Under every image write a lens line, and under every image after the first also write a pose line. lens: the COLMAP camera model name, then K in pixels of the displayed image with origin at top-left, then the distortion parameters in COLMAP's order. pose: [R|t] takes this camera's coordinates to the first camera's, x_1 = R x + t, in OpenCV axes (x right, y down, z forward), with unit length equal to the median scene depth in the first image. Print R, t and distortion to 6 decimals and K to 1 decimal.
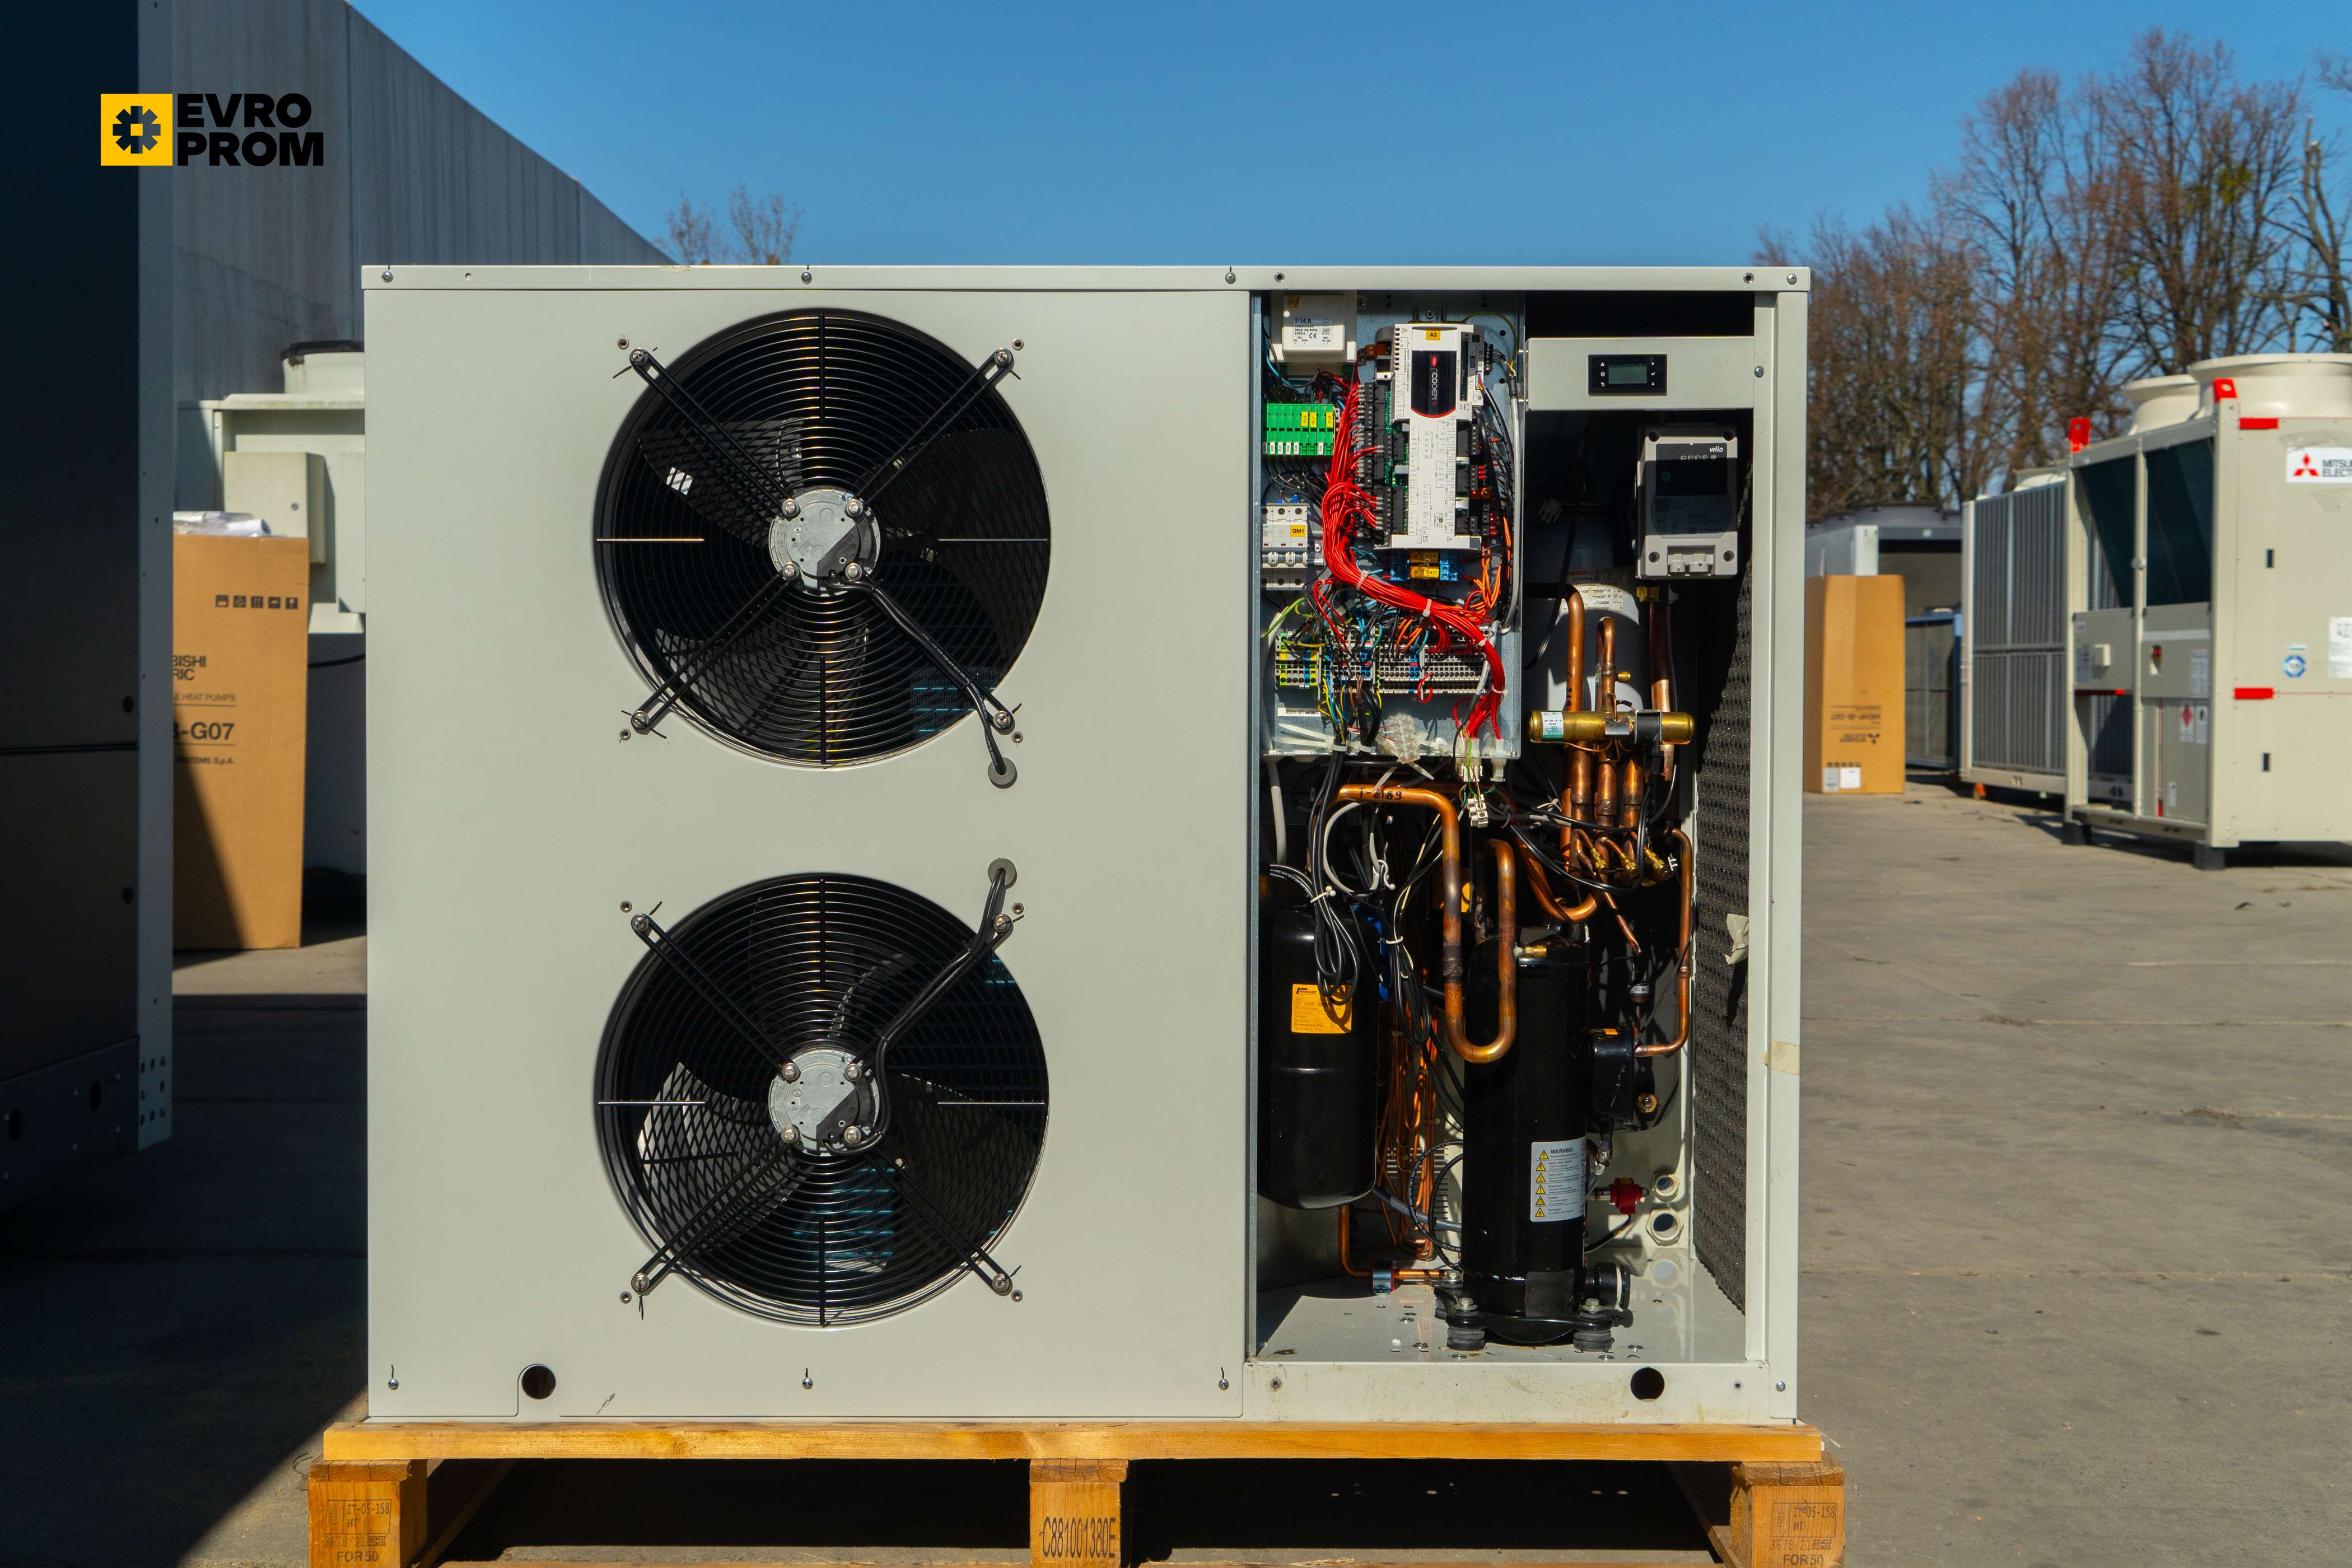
lens RADIAL K [[2626.4, 0, 1179.8], [0, 2626.4, 748.8], [0, 0, 1]] dist [0.021547, 0.025391]
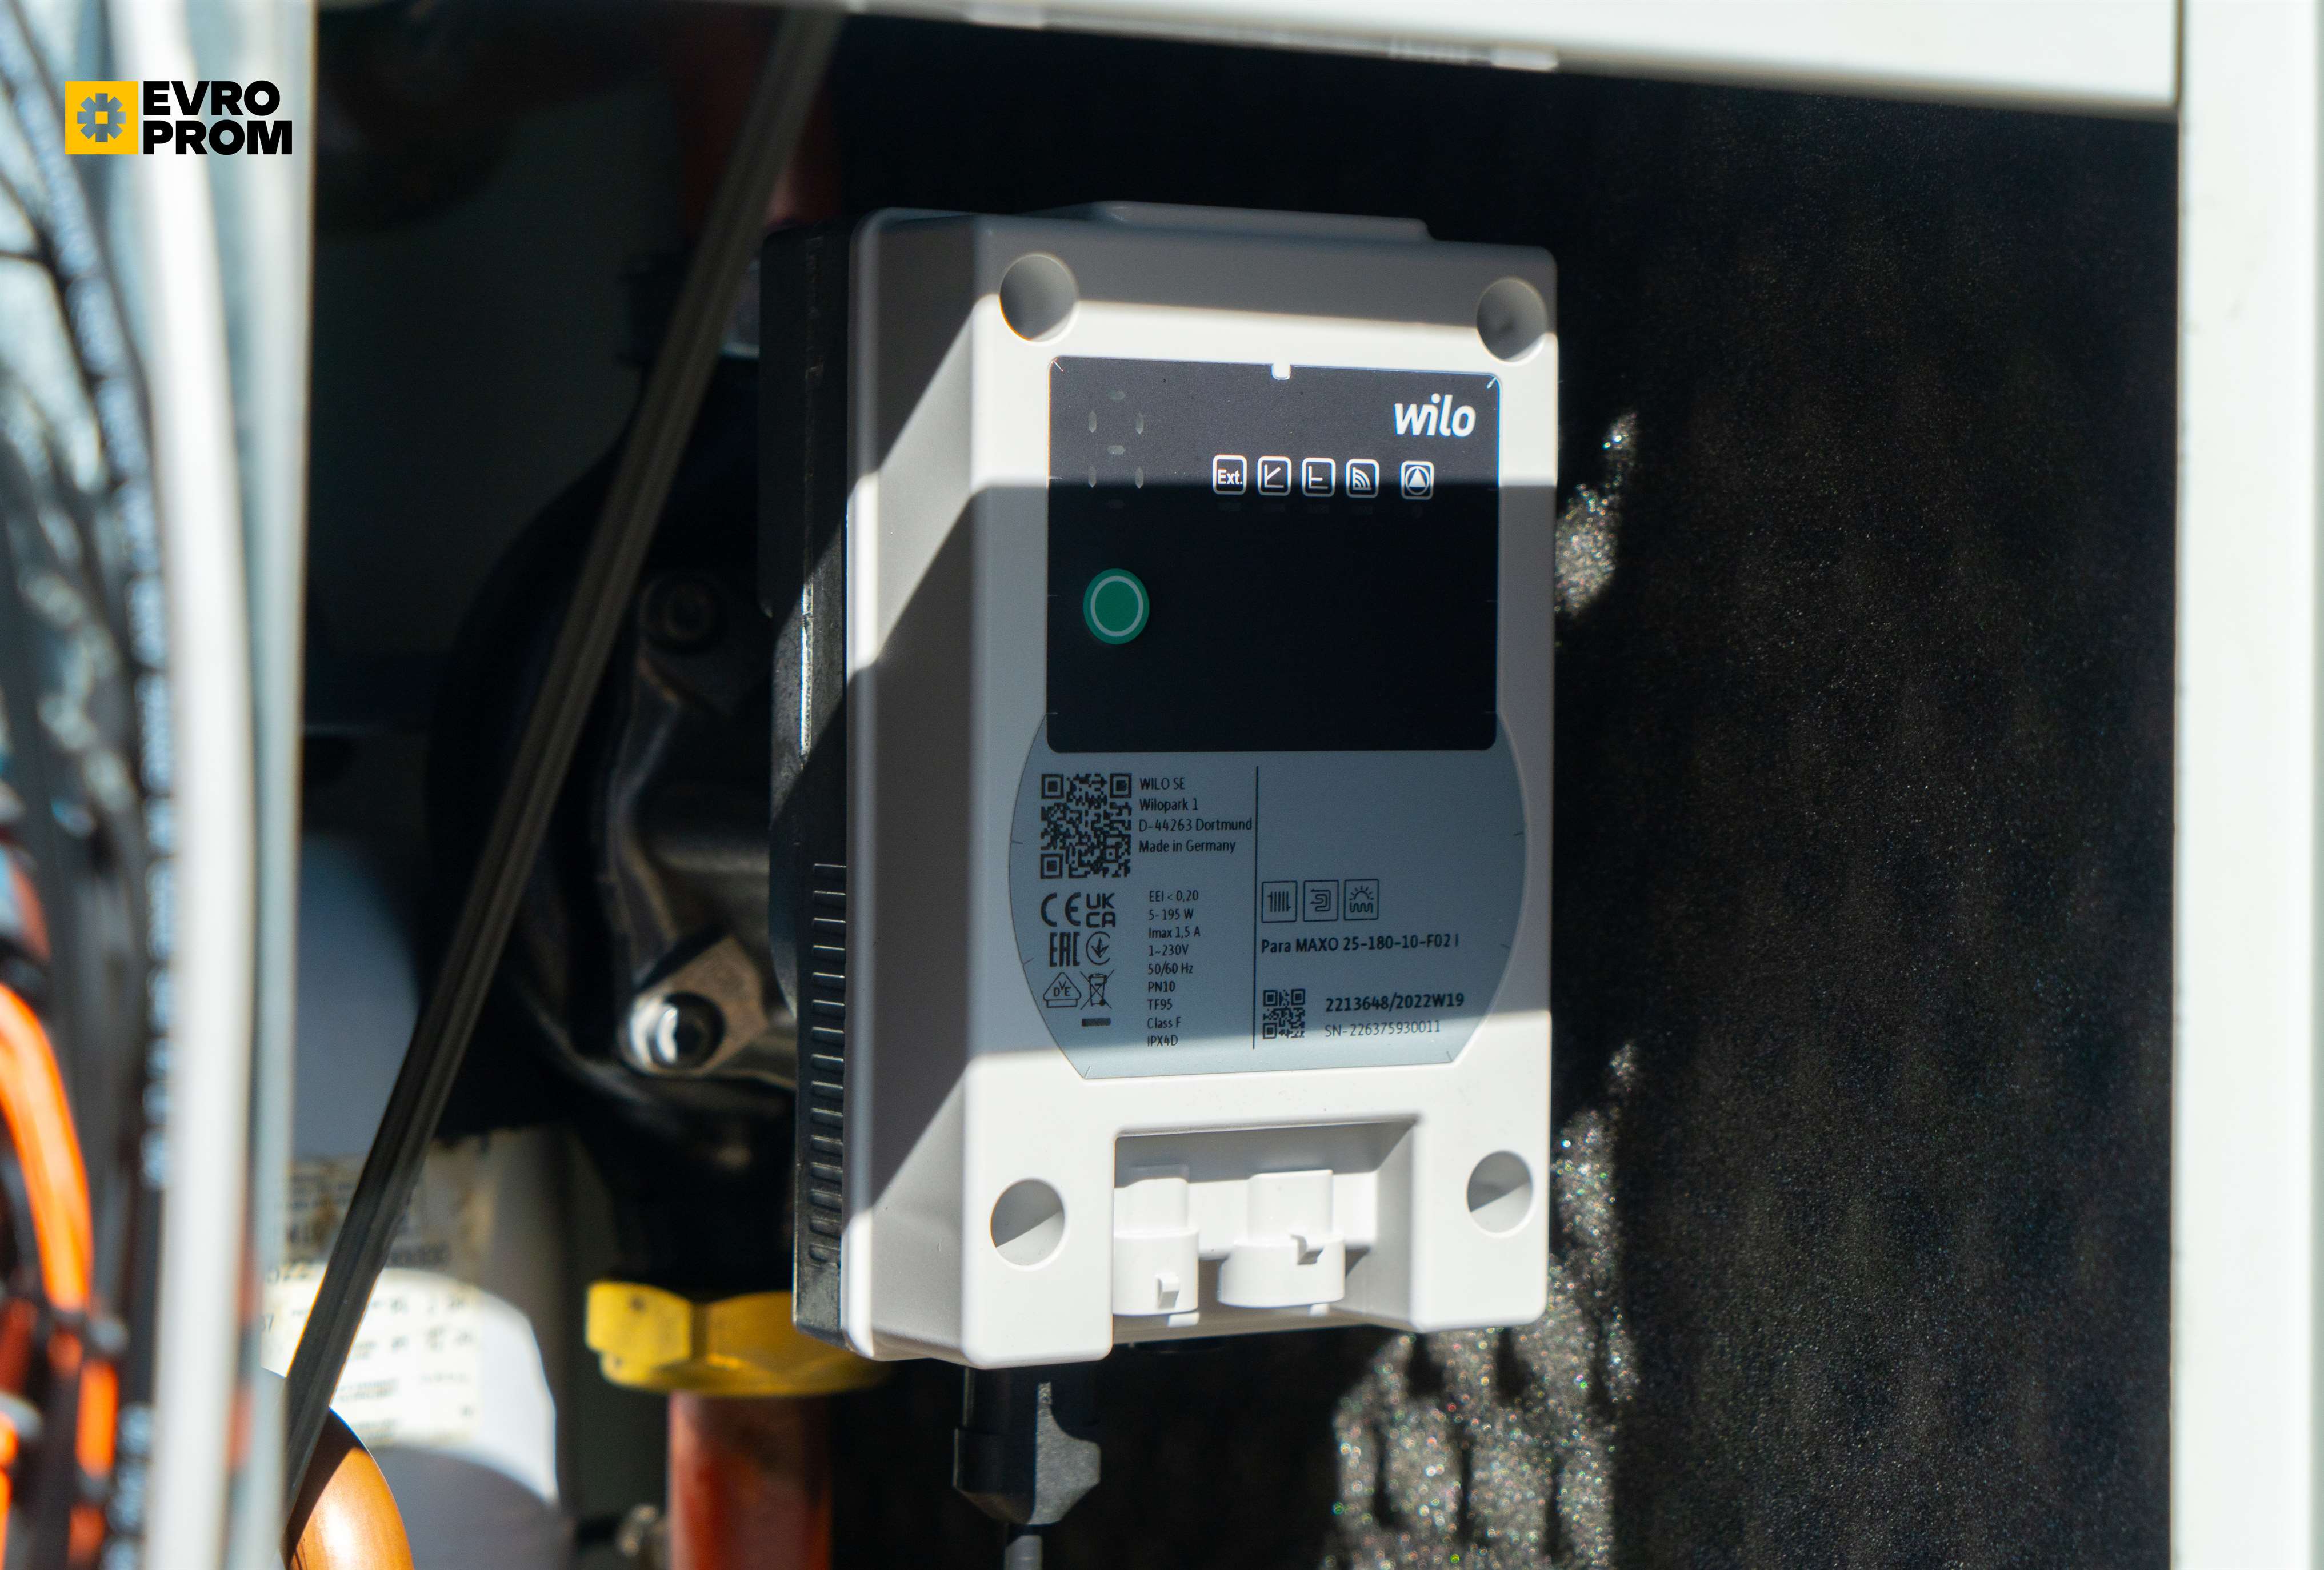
lens RADIAL K [[4762.2, 0, 1159.9], [0, 4762.2, 697.8], [0, 0, 1]] dist [0.047957, 0.244826]
pose [[0.859525, 0.012372, 0.510944, 0.067574], [0.009423, 0.999153, -0.040046, -0.093068], [-0.511007, 0.039236, 0.858681, 0.826361]]
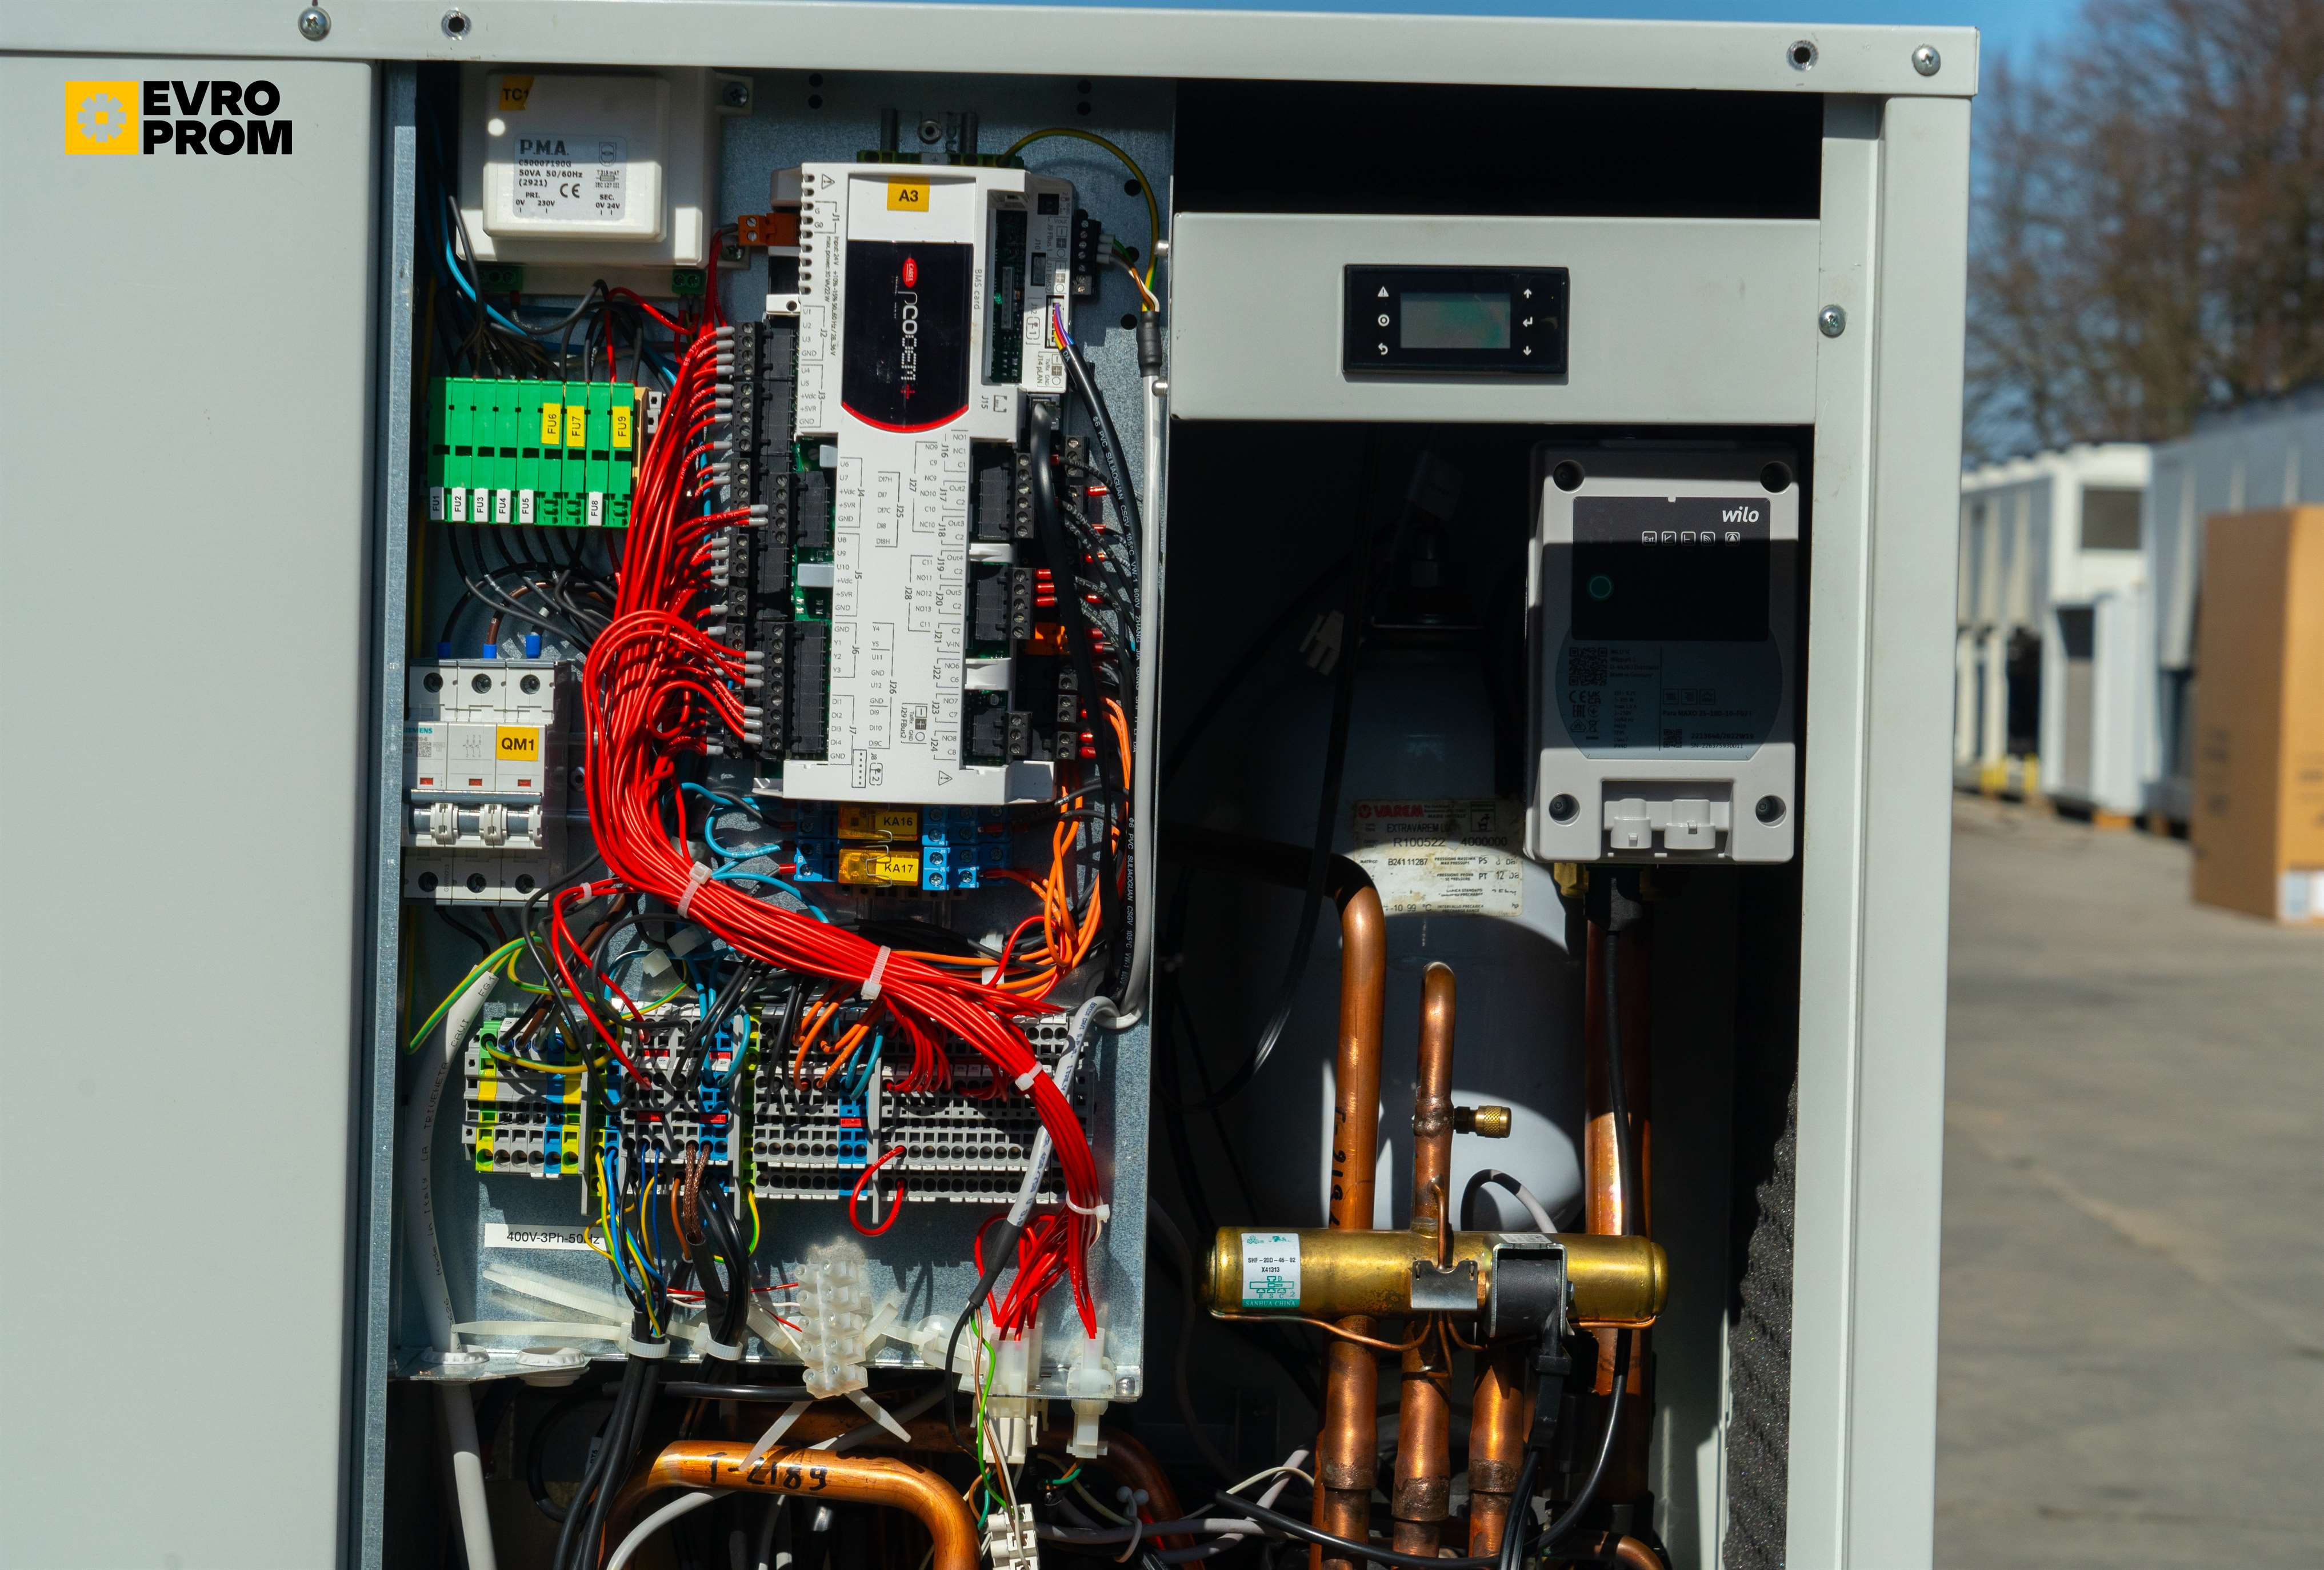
lens RADIAL K [[4762.2, 0, 1159.9], [0, 4762.2, 697.8], [0, 0, 1]] dist [0.047957, 0.244826]
pose [[0.999789, 0.020113, 0.004136, 0.126910], [-0.020052, 0.999696, -0.014373, -0.080842], [-0.004424, 0.014288, 0.999888, 0.358479]]
